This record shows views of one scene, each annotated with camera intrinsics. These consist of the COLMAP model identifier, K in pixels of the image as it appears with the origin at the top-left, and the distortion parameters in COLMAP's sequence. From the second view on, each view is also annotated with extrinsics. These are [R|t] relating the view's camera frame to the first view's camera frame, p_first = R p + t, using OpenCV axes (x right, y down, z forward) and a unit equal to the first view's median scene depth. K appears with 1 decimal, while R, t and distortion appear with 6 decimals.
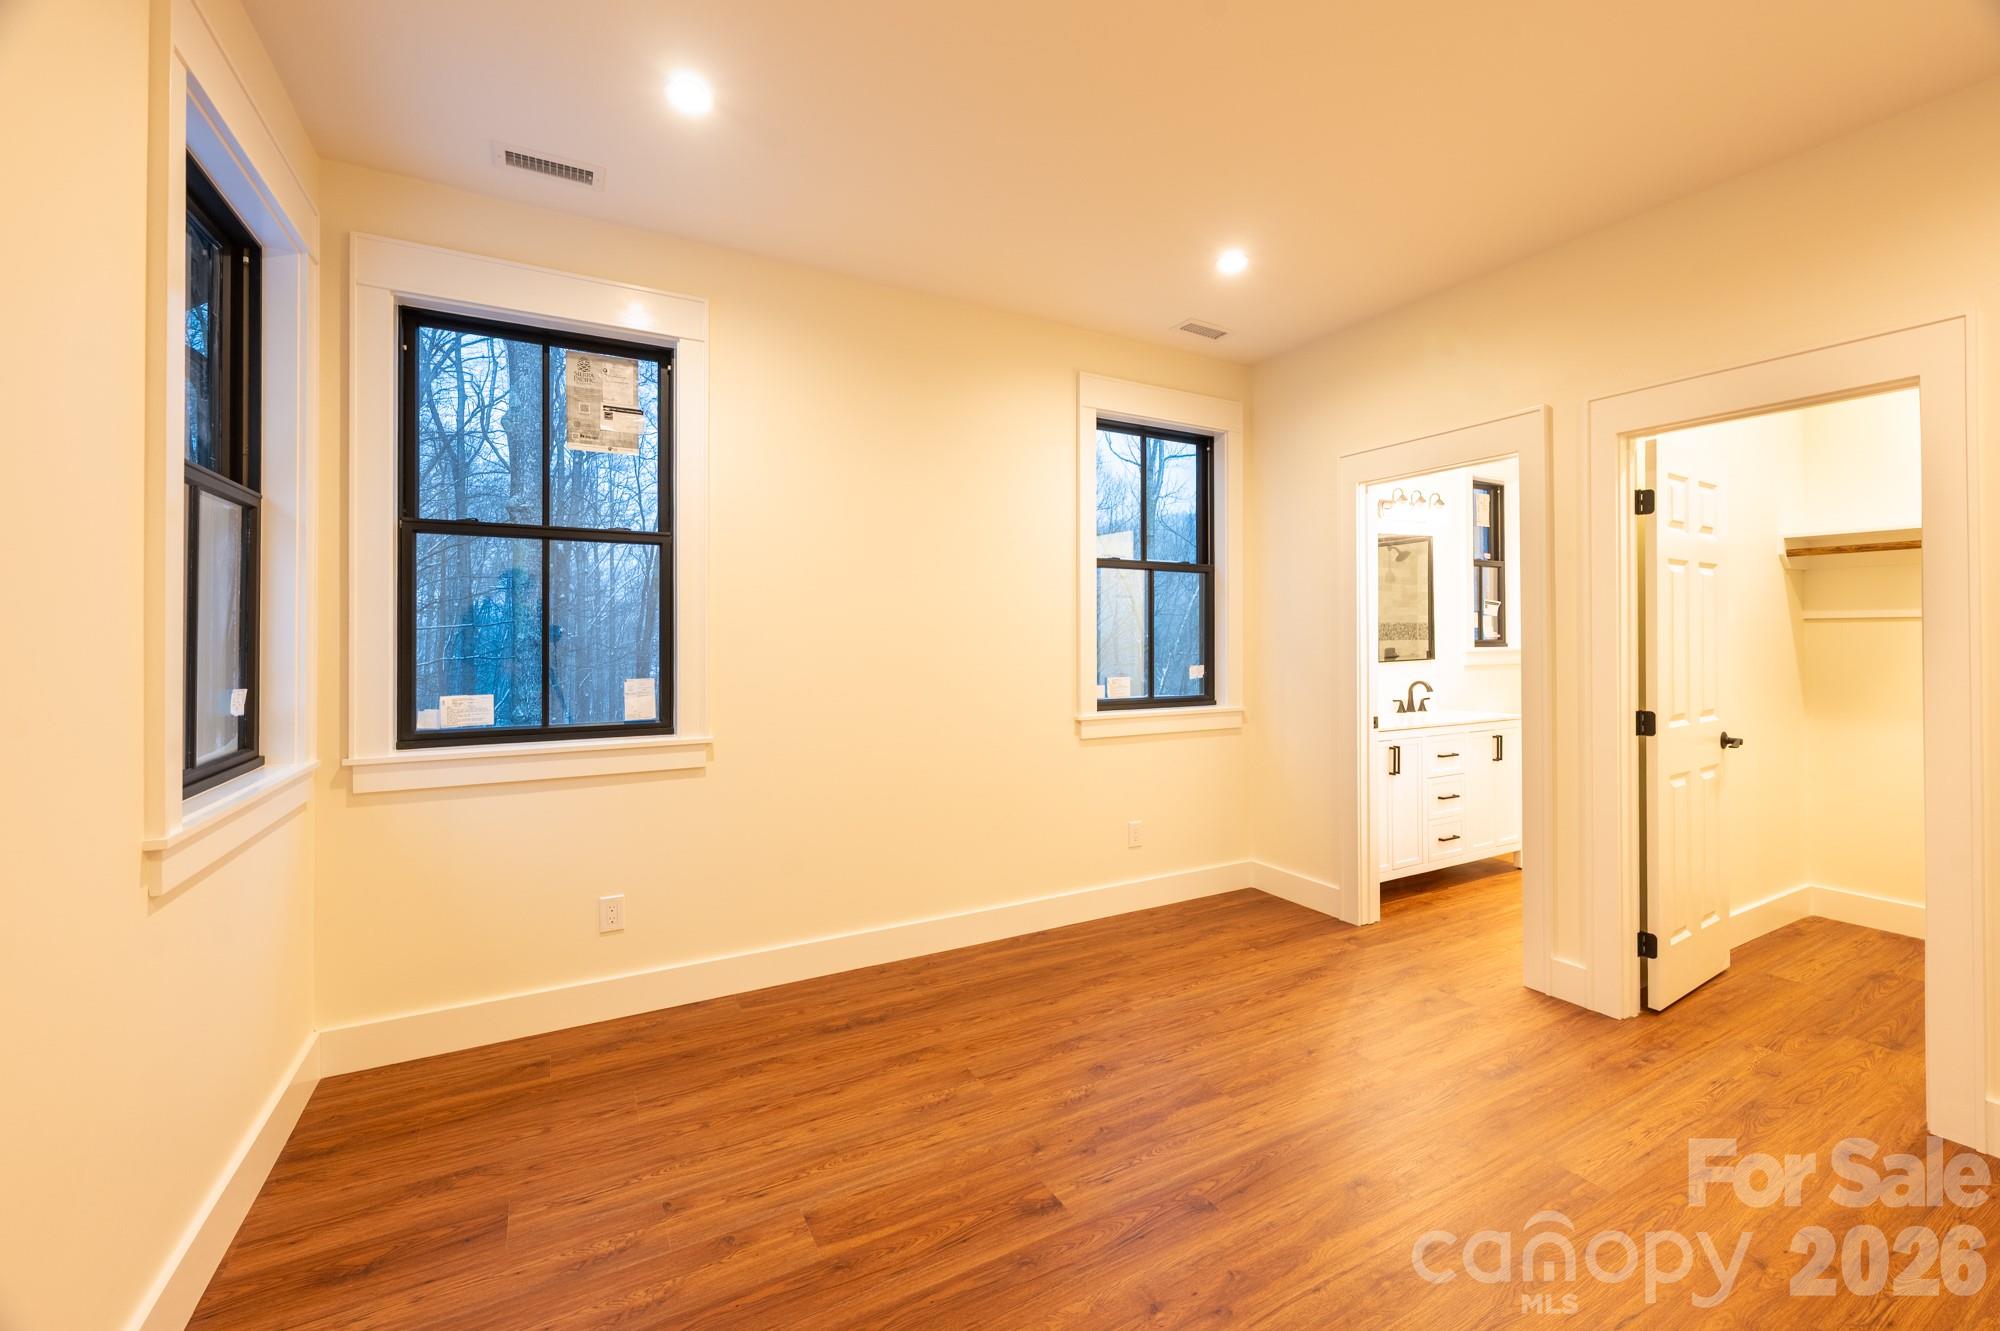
lens RADIAL K [[813.8, 0, 1006.4], [0, 813.8, 635.6], [0, 0, 1]] dist [-0.001039, -0.000055]
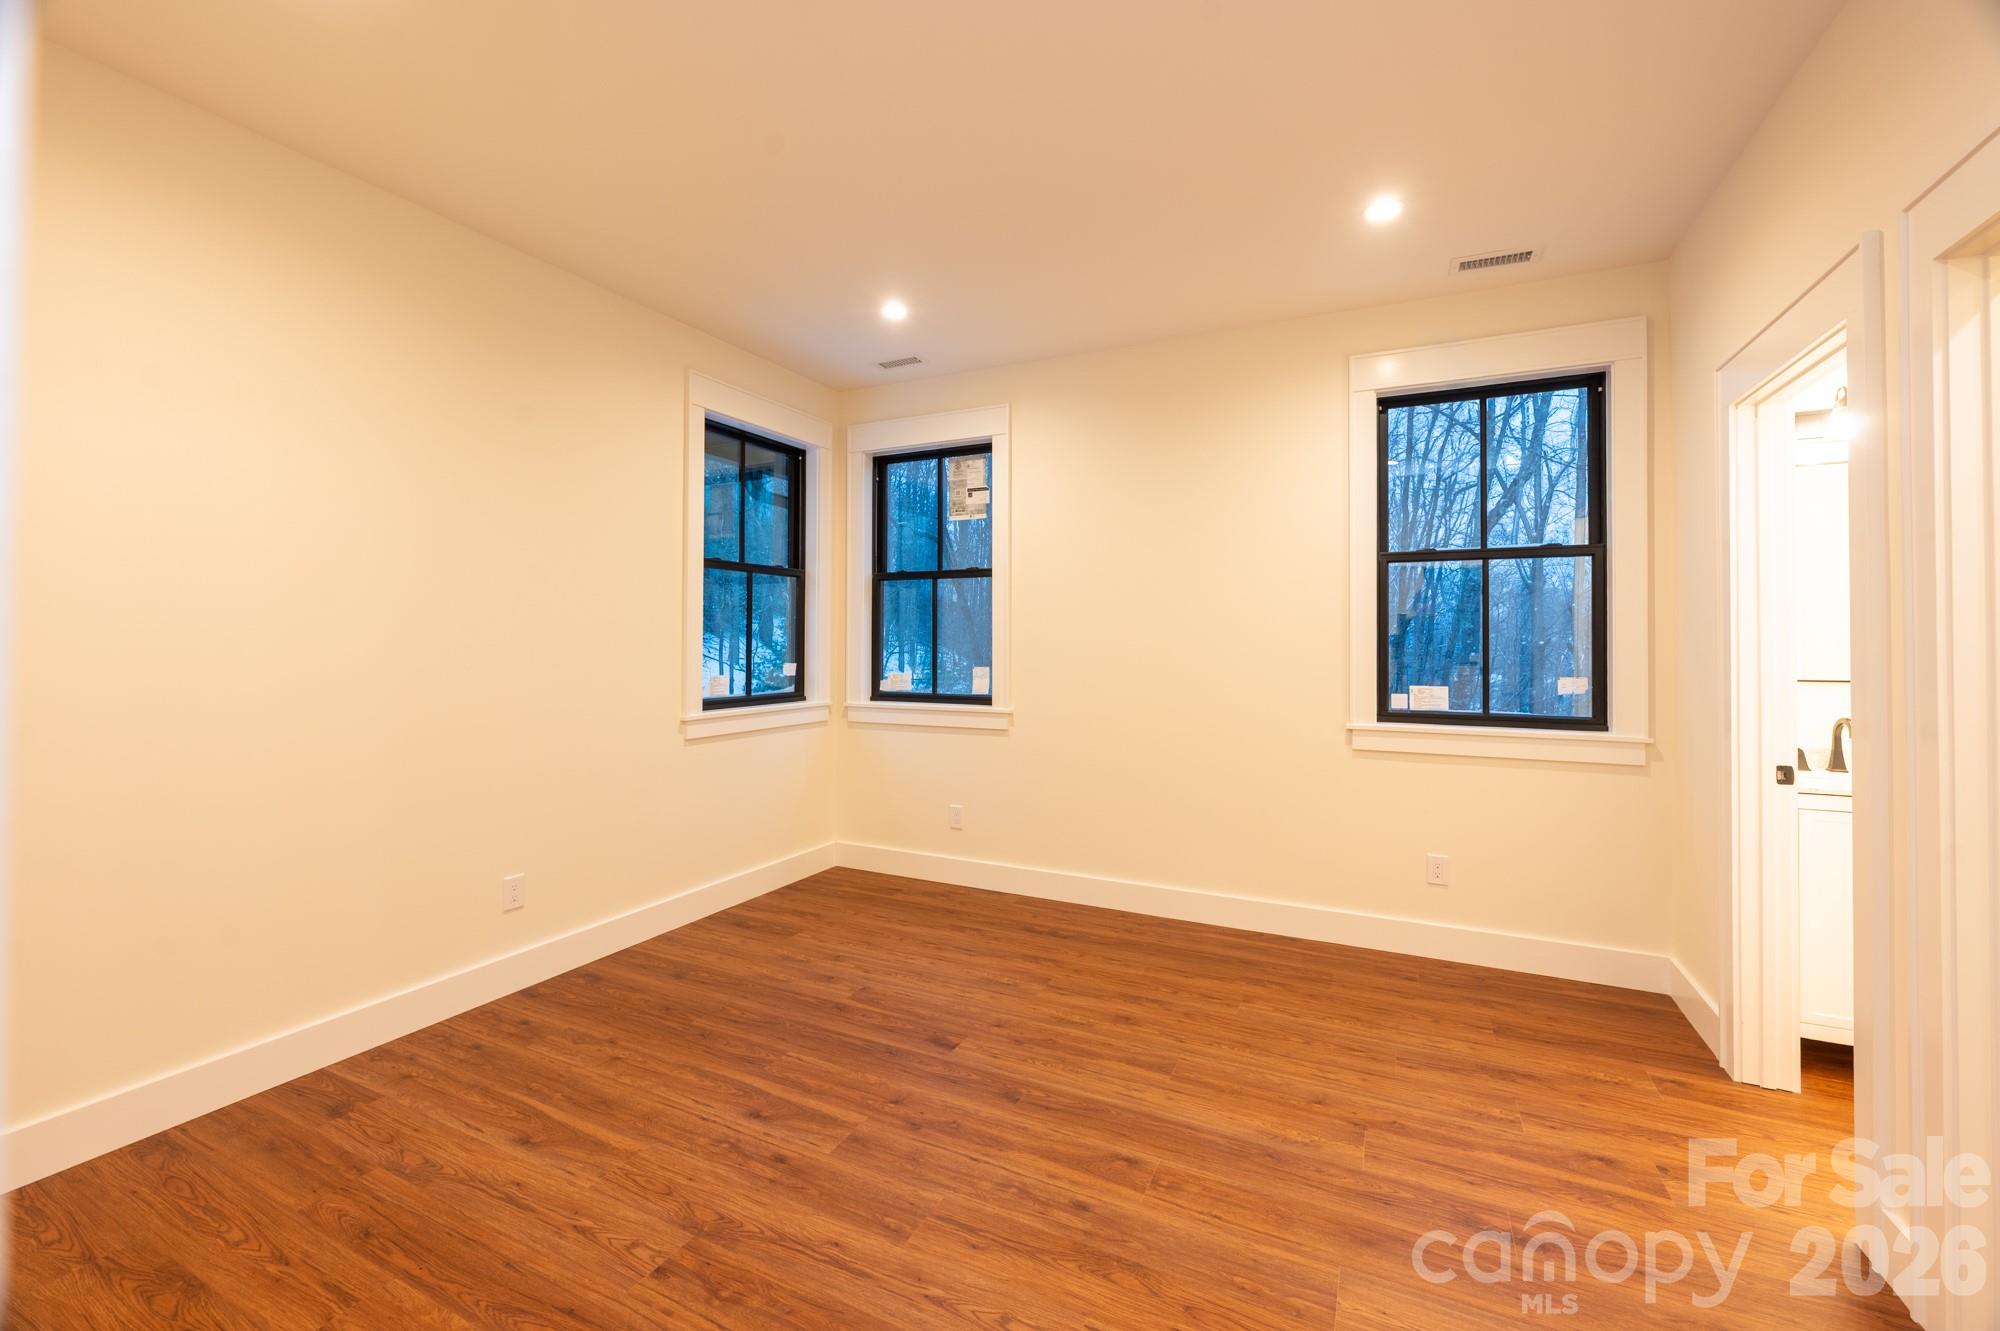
lens RADIAL K [[813.8, 0, 1006.4], [0, 813.8, 635.6], [0, 0, 1]] dist [-0.001039, -0.000055]
pose [[0.569012, -0.003994, -0.822319, 0.887430], [-0.001700, 0.999980, -0.006034, 0.005012], [0.822327, 0.004831, 0.568994, 0.201298]]
